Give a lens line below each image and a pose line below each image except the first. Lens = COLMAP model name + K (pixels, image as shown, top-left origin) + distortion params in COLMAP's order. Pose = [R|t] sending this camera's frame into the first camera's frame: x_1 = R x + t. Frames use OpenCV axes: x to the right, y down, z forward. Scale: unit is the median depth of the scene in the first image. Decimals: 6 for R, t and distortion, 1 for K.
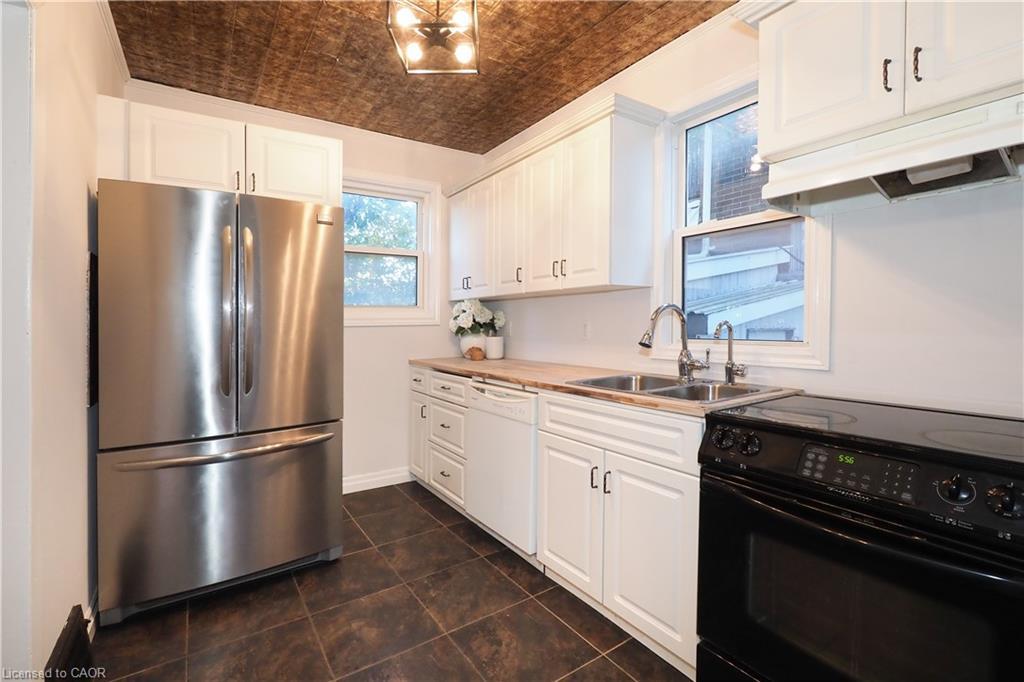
lens RADIAL K [[468.0, 0, 500.5], [0, 468.0, 301.7], [0, 0, 1]] dist [-0.005548, 0.000235]
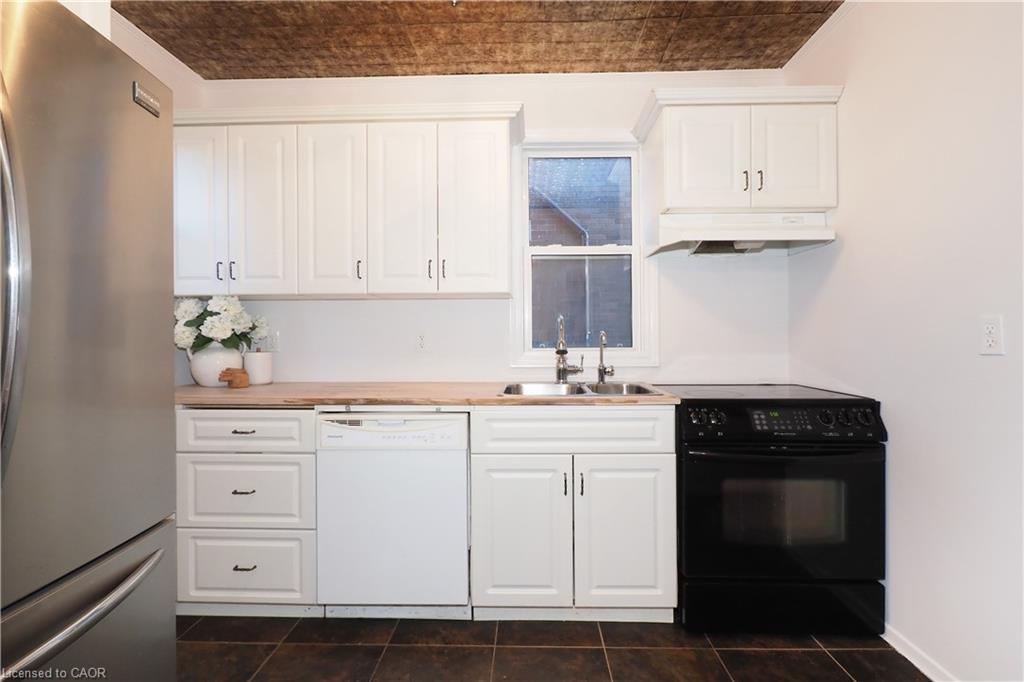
lens RADIAL K [[468.0, 0, 507.8], [0, 468.0, 327.2], [0, 0, 1]] dist [-0.005548, 0.000235]
pose [[0.548792, 0.033415, 0.835291, -0.575493], [-0.037308, 0.999184, -0.015461, 0.050037], [-0.835126, -0.022678, 0.549591, 0.456490]]
